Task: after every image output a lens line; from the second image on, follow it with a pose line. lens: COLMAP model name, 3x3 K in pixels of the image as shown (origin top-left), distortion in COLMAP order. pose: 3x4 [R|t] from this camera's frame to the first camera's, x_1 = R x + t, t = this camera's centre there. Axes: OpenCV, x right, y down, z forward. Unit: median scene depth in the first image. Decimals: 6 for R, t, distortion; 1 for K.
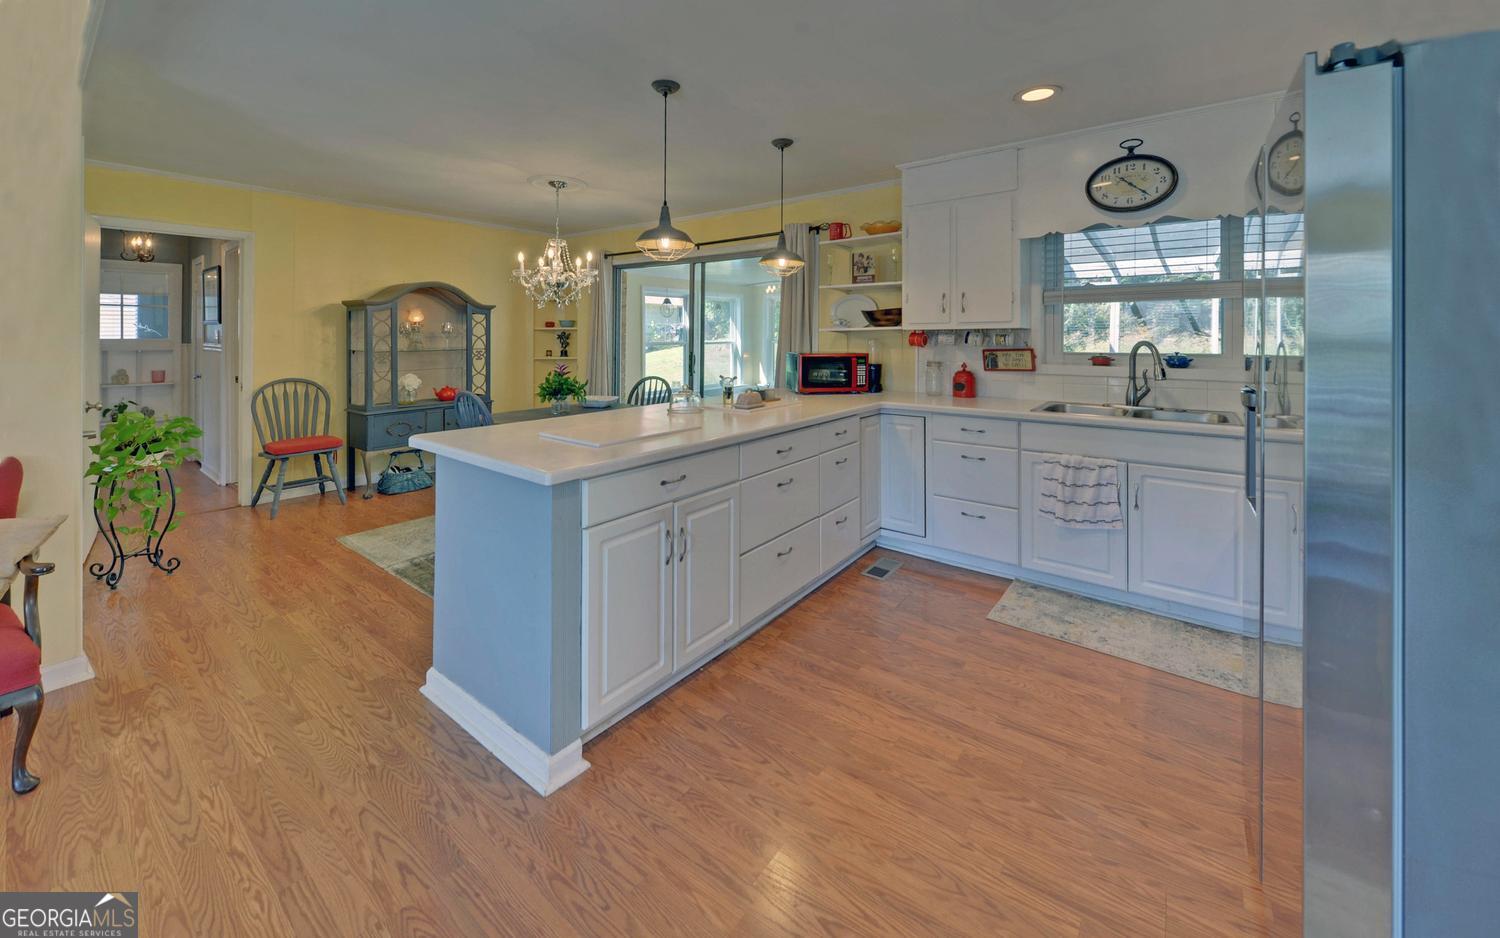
lens RADIAL K [[594.9, 0, 750.0], [0, 594.9, 469.0], [0, 0, 1]] dist [-0.010852, 0.000331]
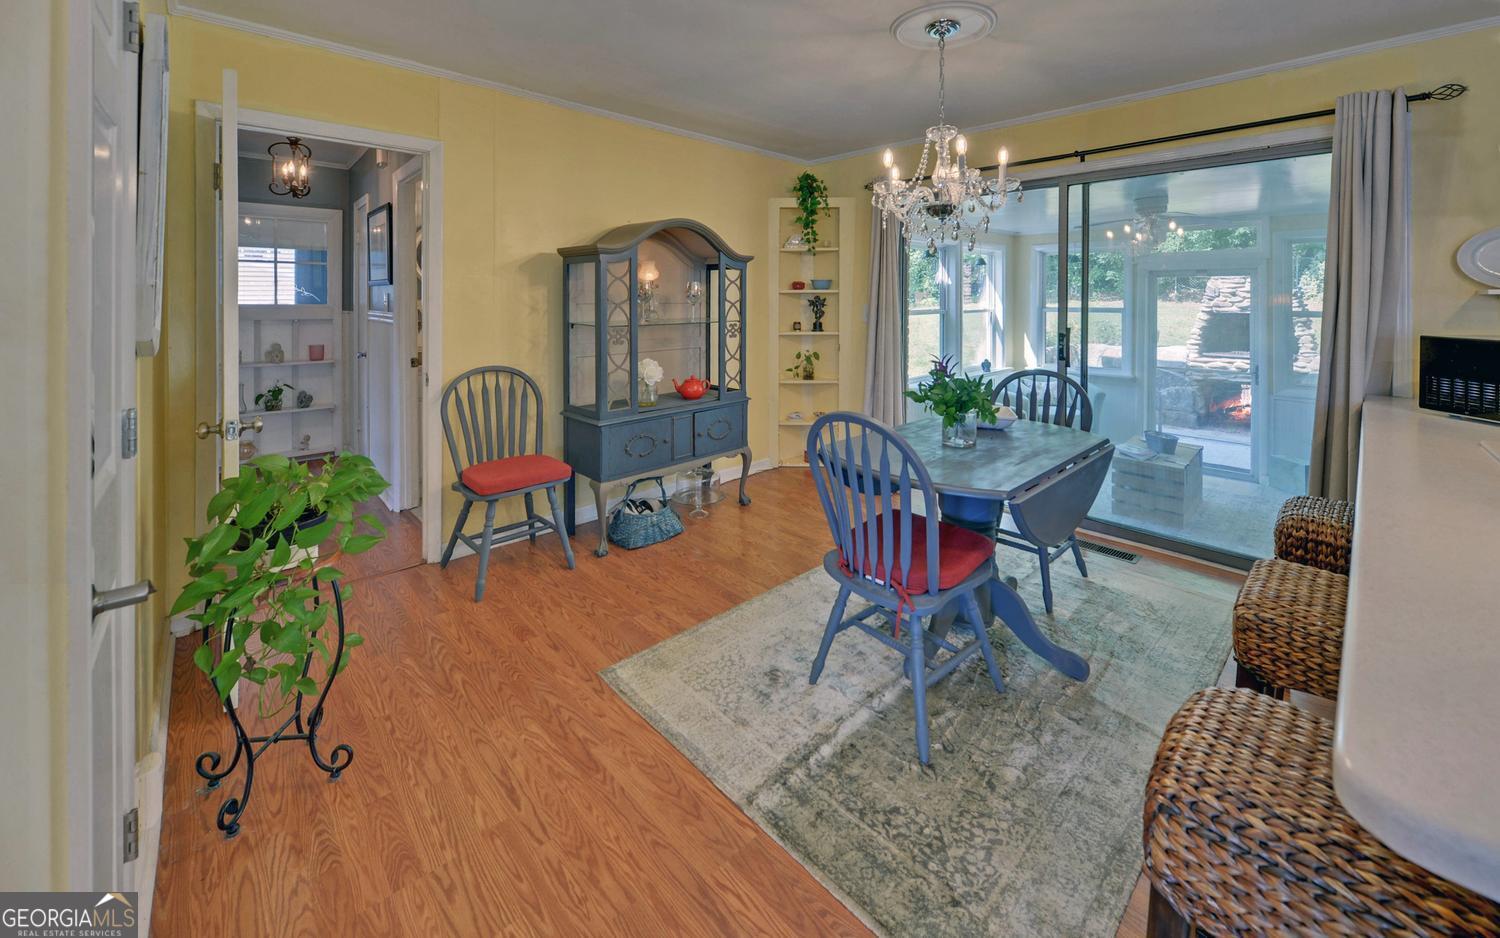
lens RADIAL K [[594.9, 0, 750.0], [0, 594.9, 469.0], [0, 0, 1]] dist [-0.010852, 0.000331]
pose [[0.986577, 0.044415, -0.157141, -0.351247], [-0.035817, 0.997724, 0.057132, -0.079925], [0.159321, -0.050737, 0.985922, 0.354023]]
